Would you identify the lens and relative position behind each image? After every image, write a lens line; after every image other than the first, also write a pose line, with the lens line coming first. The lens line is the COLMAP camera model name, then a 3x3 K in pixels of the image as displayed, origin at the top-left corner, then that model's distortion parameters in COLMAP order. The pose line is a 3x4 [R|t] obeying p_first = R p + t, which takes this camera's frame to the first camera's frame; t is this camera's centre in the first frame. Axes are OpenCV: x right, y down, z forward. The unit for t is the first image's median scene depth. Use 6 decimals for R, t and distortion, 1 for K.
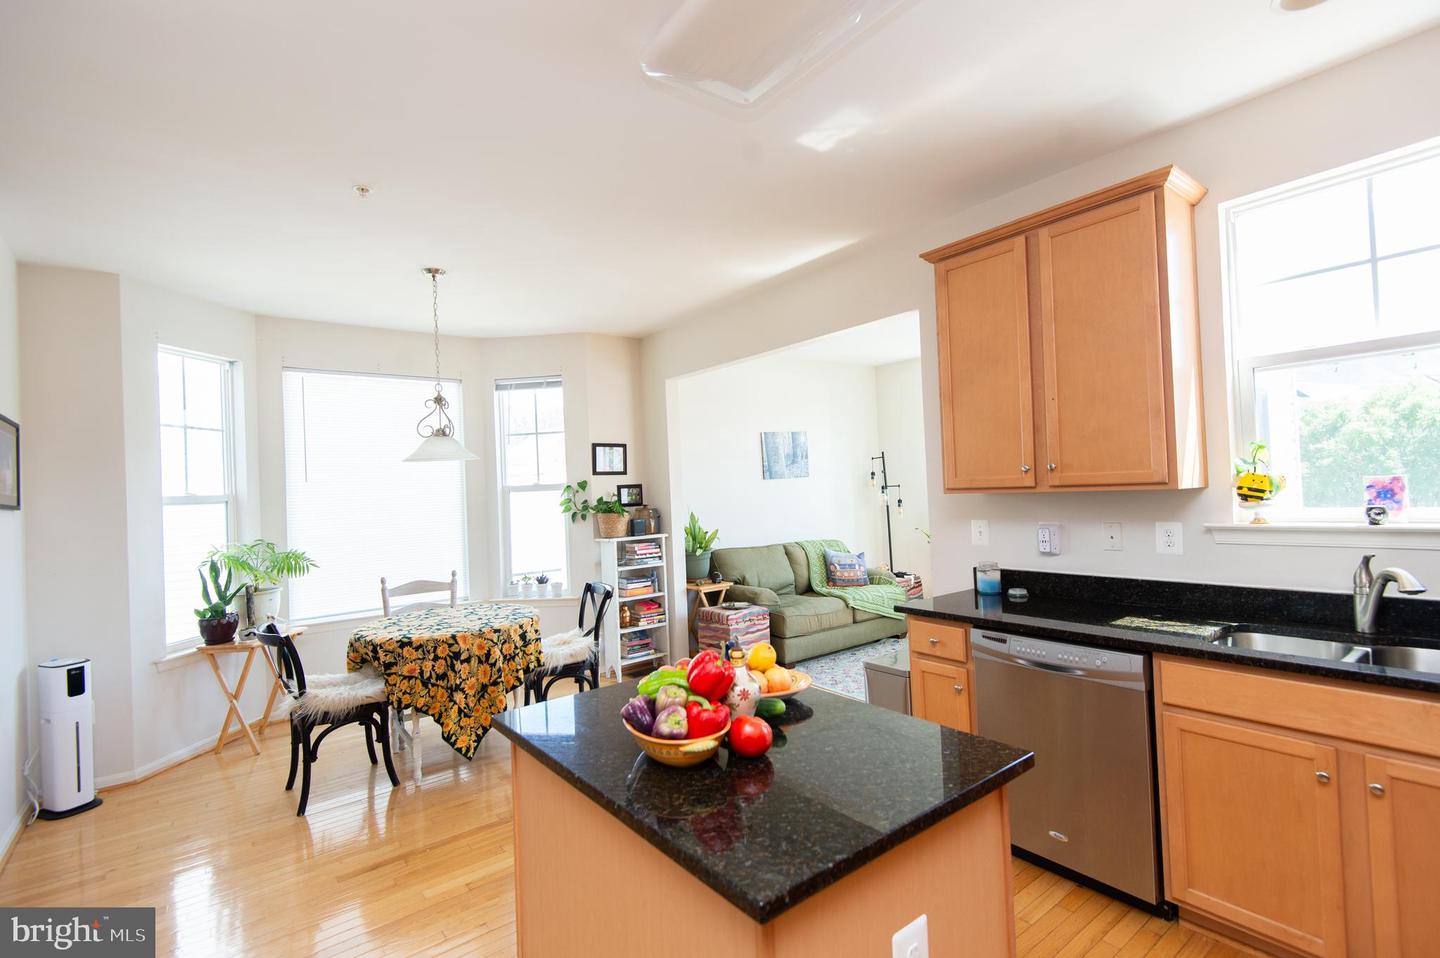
lens RADIAL K [[669.3, 0, 727.7], [0, 669.3, 476.0], [0, 0, 1]] dist [0.026099, -0.012870]
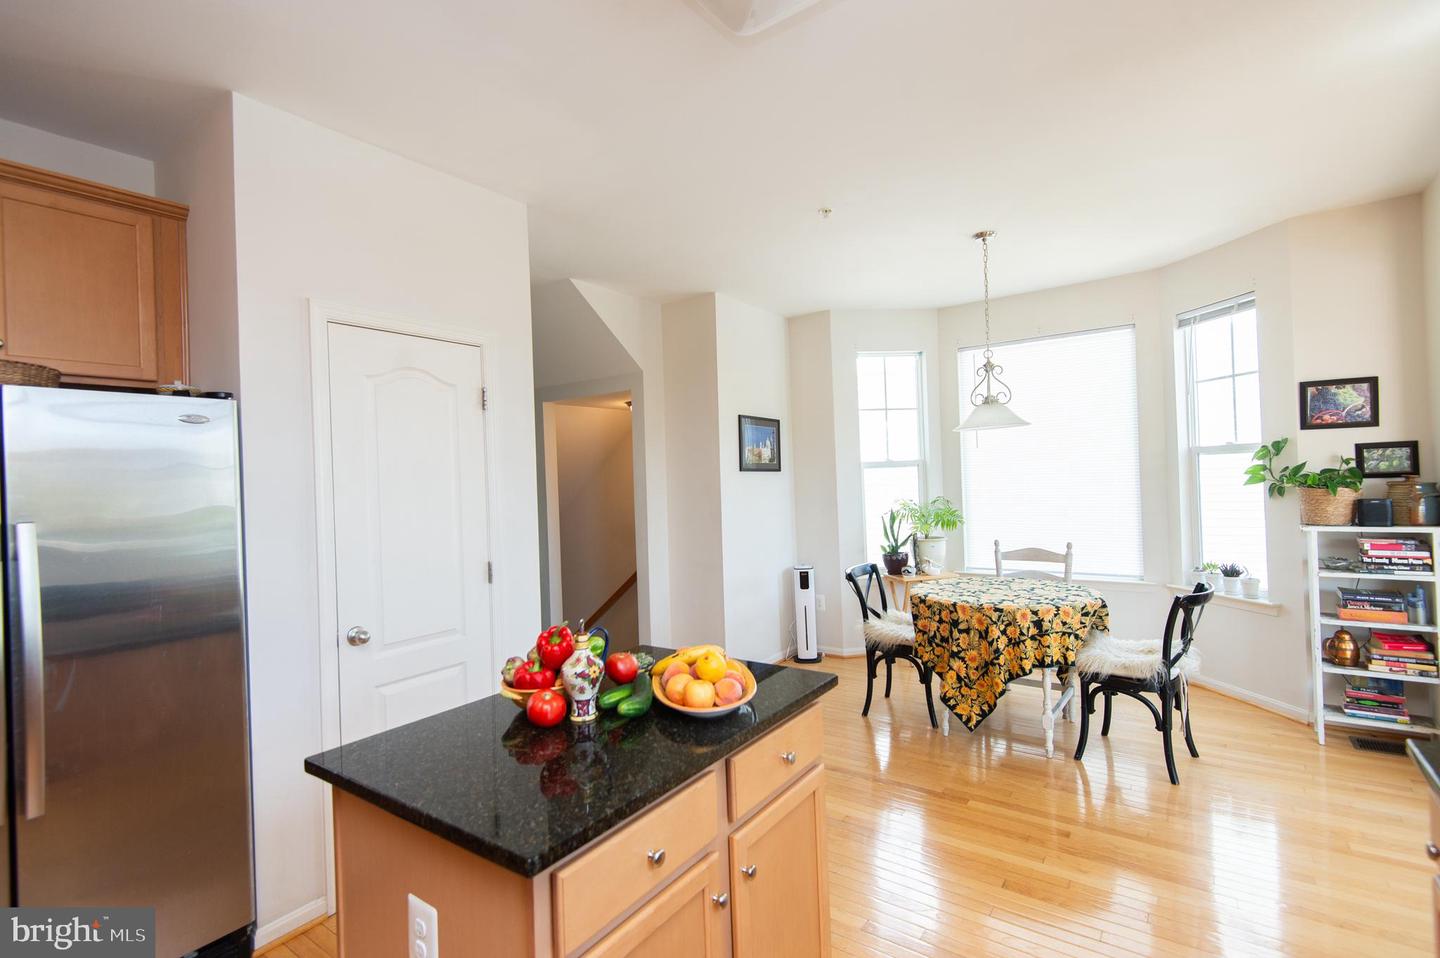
lens RADIAL K [[669.3, 0, 727.5], [0, 669.3, 479.6], [0, 0, 1]] dist [0.026099, -0.012870]
pose [[0.274874, 0.034813, -0.960850, 0.402093], [0.040829, 0.998020, 0.047840, -0.010586], [0.960613, -0.052380, 0.272908, 0.346851]]
